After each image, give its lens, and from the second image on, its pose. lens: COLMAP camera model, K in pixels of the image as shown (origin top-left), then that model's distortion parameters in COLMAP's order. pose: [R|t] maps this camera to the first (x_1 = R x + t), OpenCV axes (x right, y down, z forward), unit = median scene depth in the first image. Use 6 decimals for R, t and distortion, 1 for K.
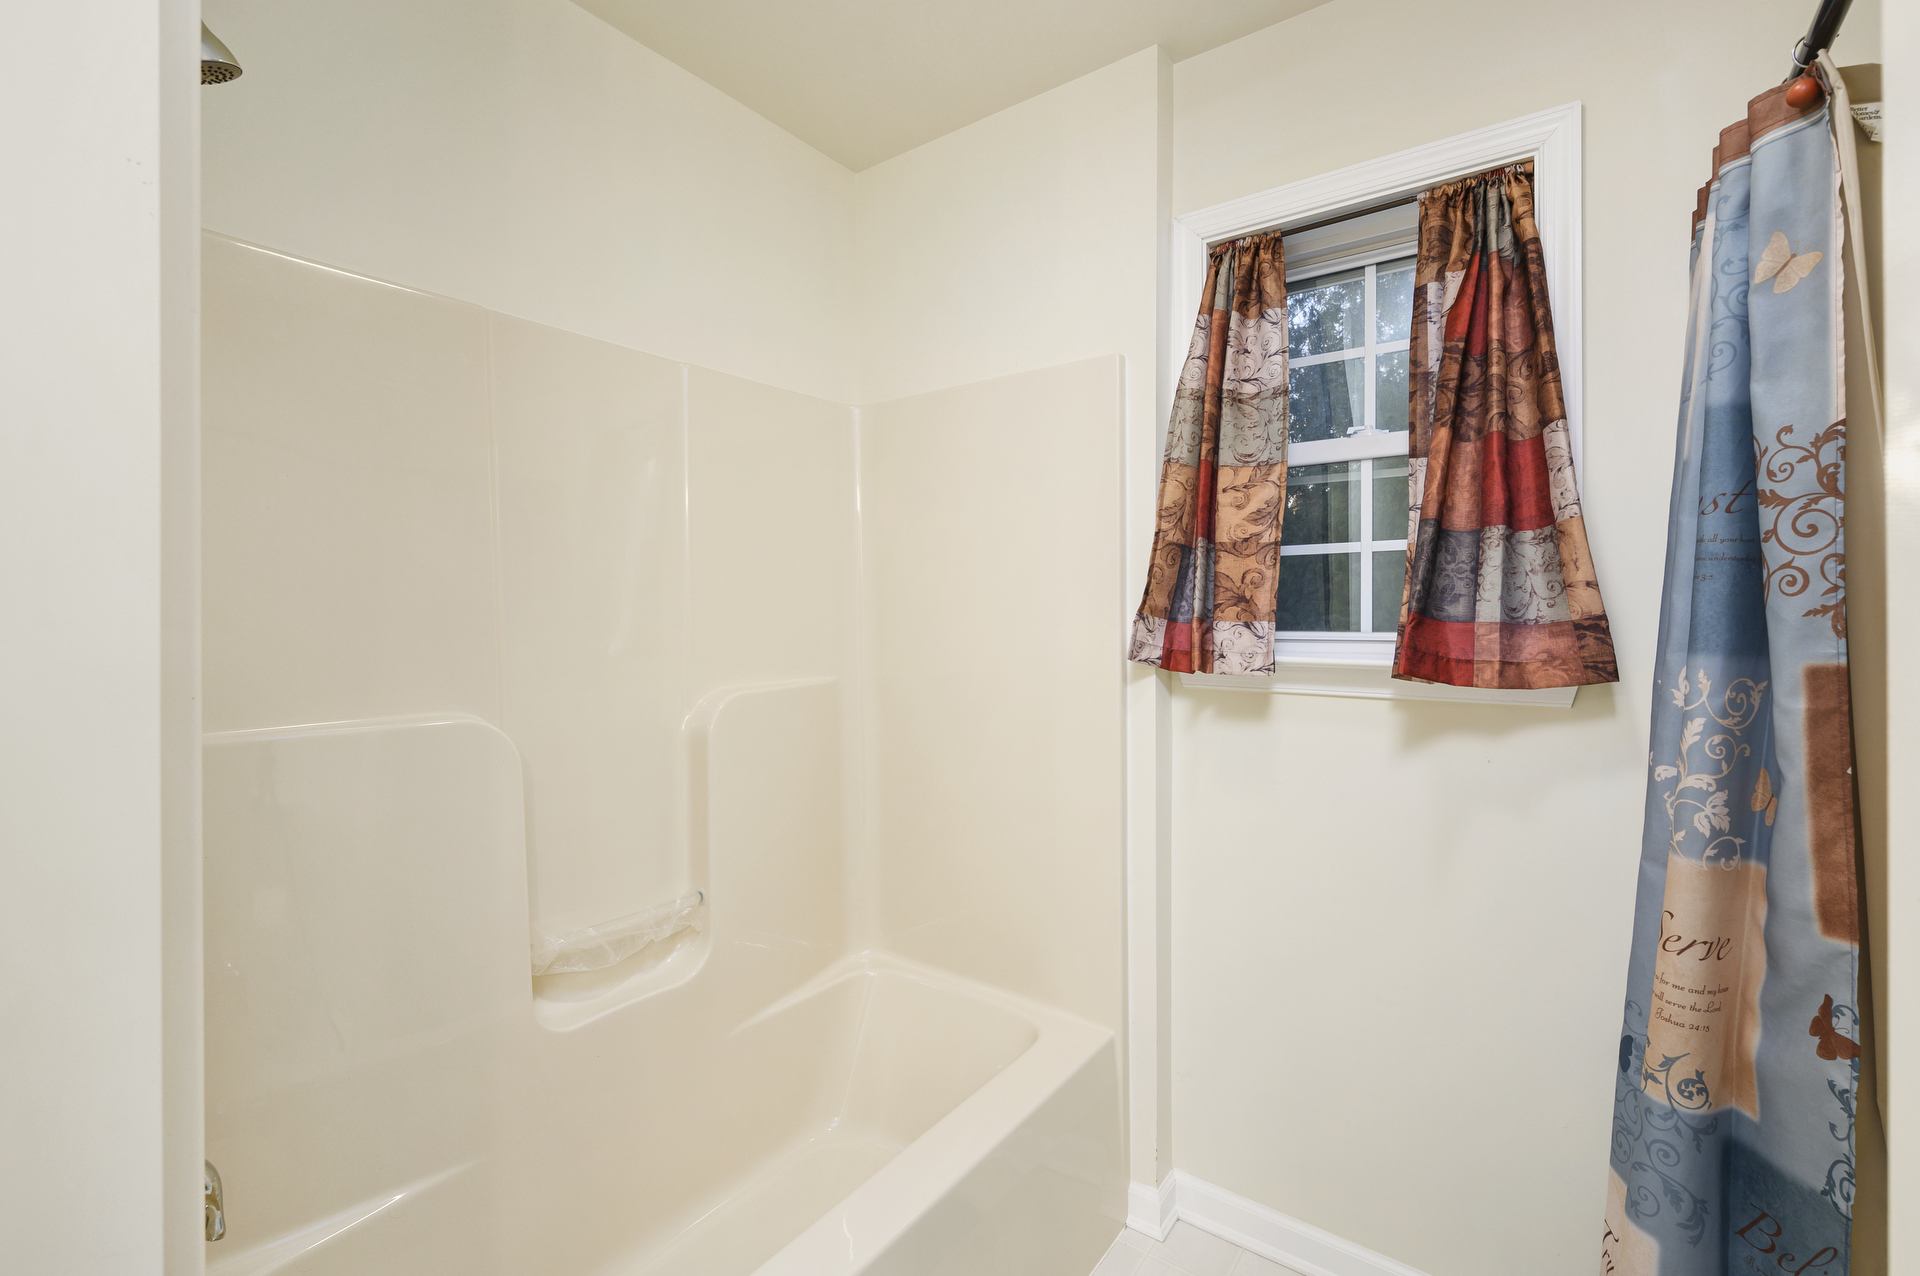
lens RADIAL K [[831.3, 0, 959.9], [0, 831.3, 612.4], [0, 0, 1]] dist [-0.000366, -0.000080]
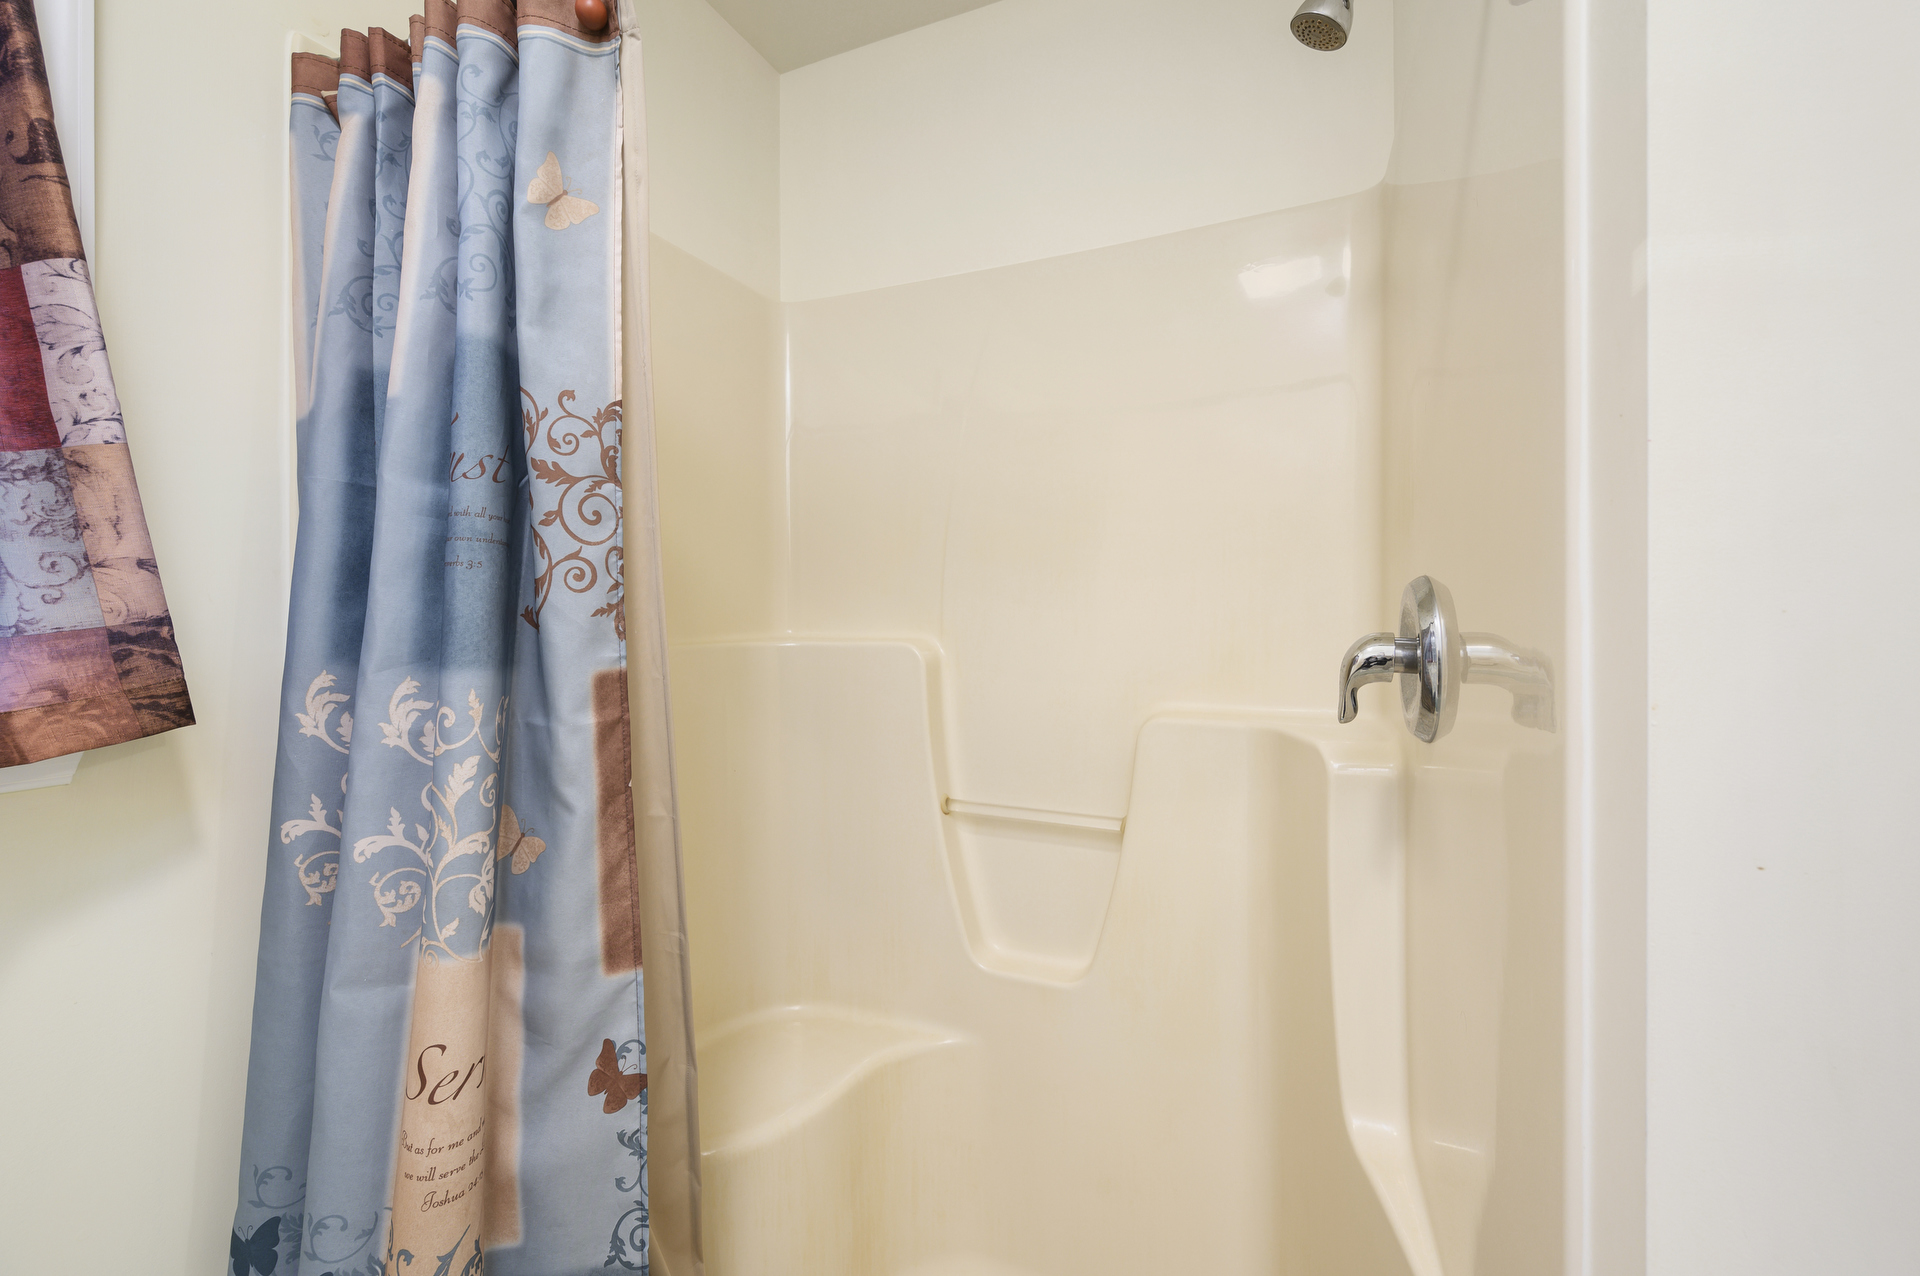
lens RADIAL K [[778.4, 0, 960.0], [0, 778.4, 614.5], [0, 0, 1]] dist [-0.005528, -0.000035]
pose [[-0.227807, -0.000914, 0.973706, 0.139692], [0.001980, 0.999997, 0.001402, 0.002295], [-0.973704, 0.002248, -0.227805, 0.793342]]
